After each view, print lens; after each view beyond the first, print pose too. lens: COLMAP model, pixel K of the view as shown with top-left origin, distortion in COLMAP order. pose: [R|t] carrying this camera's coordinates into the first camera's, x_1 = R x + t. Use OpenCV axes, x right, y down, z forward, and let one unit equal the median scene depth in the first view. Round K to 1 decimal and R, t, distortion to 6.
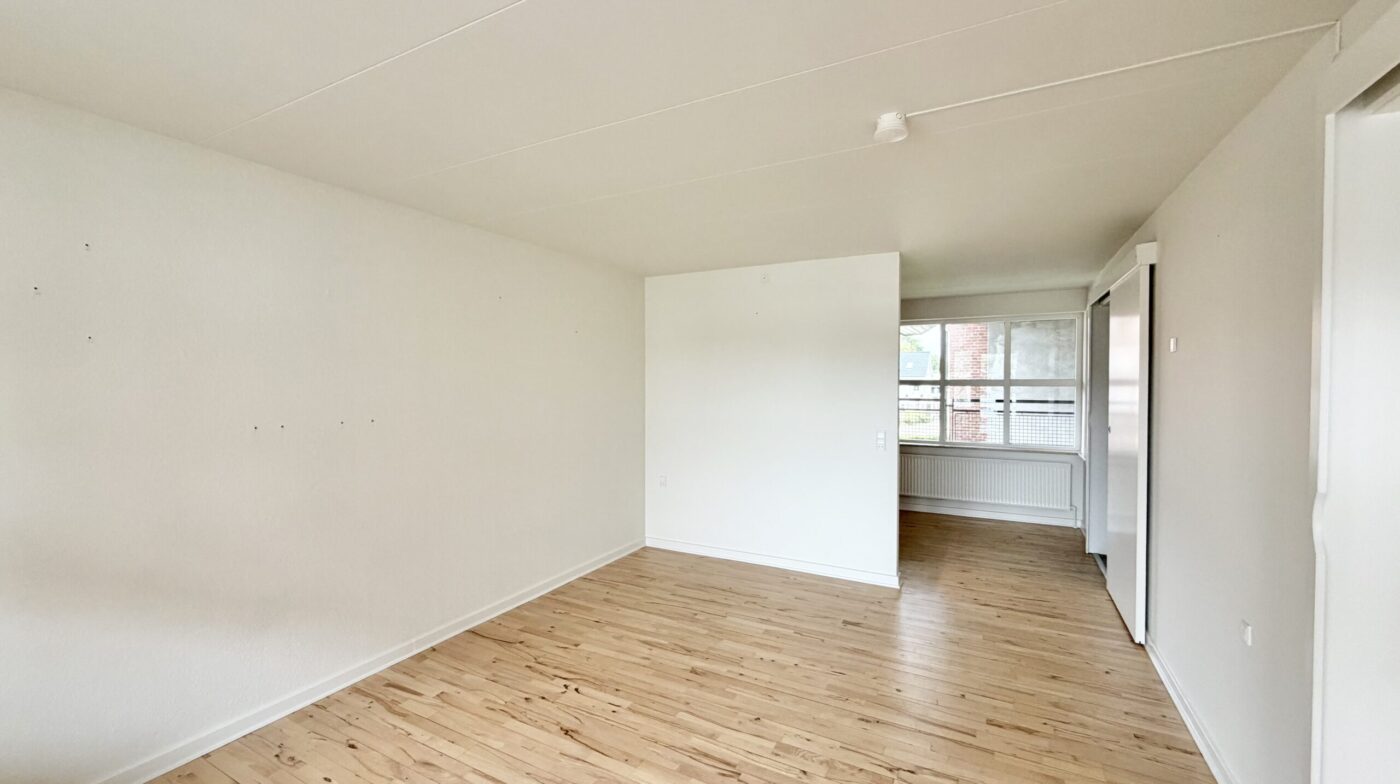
lens RADIAL K [[557.3, 0, 695.5], [0, 557.3, 388.3], [0, 0, 1]] dist [0.000354, -0.000542]
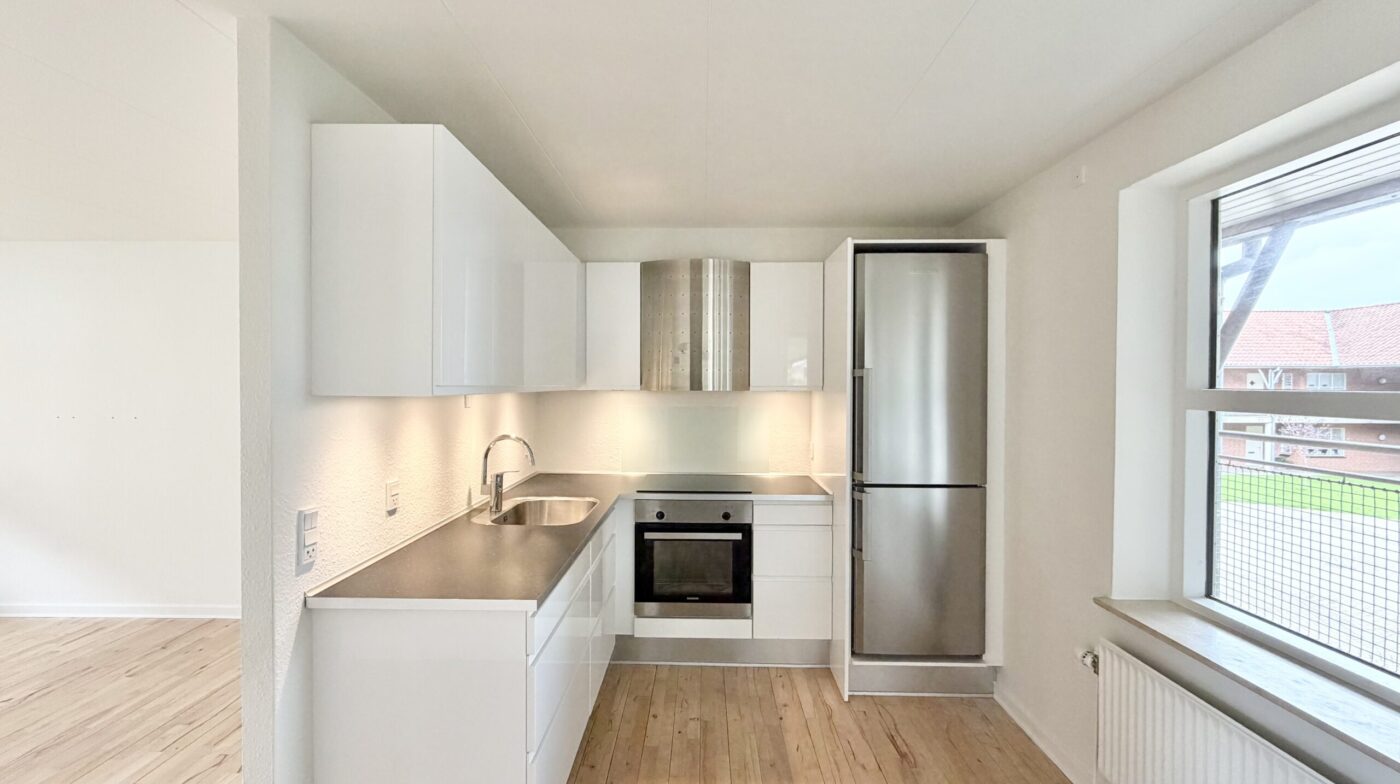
lens RADIAL K [[557.3, 0, 695.0], [0, 557.3, 388.4], [0, 0, 1]] dist [0.000354, -0.000542]
pose [[0.460068, 0.008020, -0.887847, 1.037878], [-0.013388, 0.999908, 0.002095, -0.028927], [0.887783, 0.010923, 0.460133, 1.409385]]
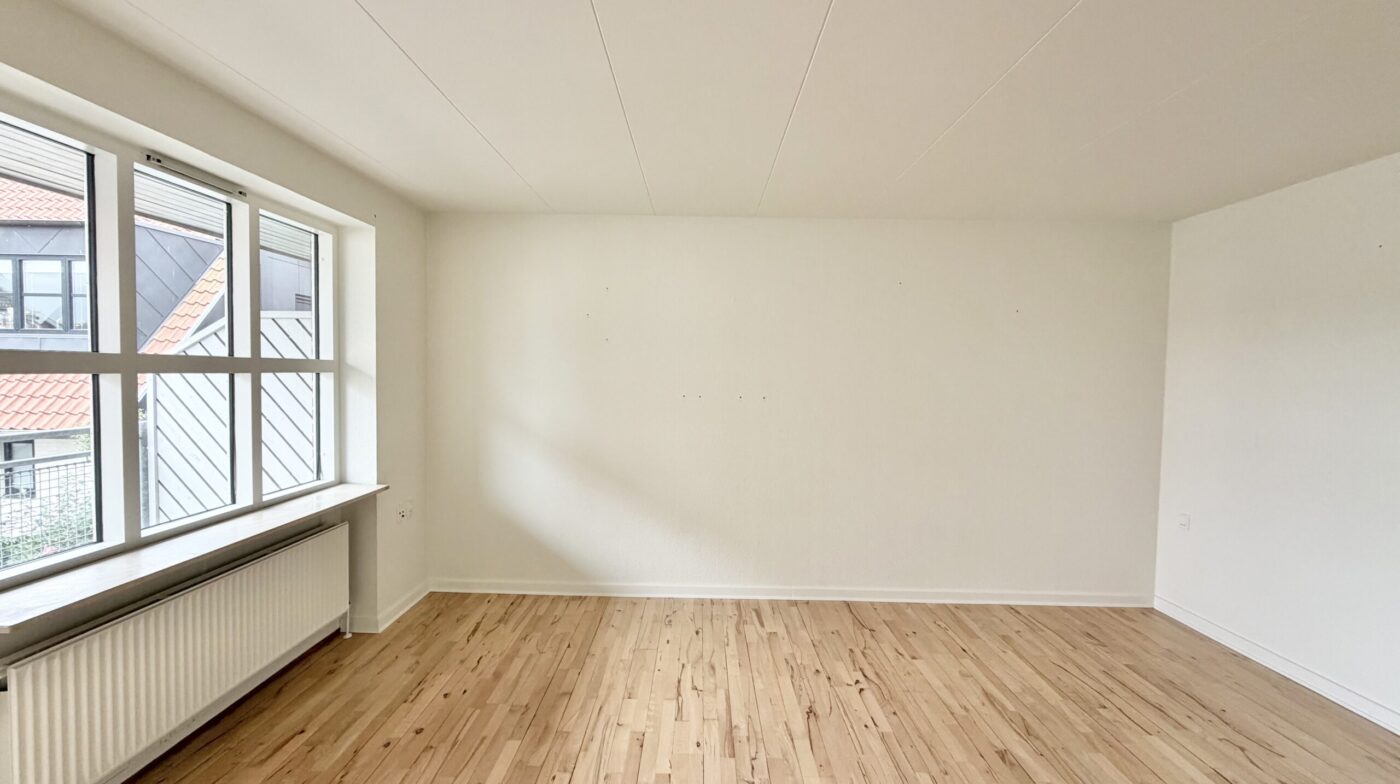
lens RADIAL K [[557.3, 0, 695.3], [0, 557.3, 394.2], [0, 0, 1]] dist [0.000354, -0.000542]
pose [[0.464601, 0.041081, -0.884567, 0.409373], [-0.027866, 0.999107, 0.031764, 0.012740], [0.885082, 0.009892, 0.465331, 0.259713]]
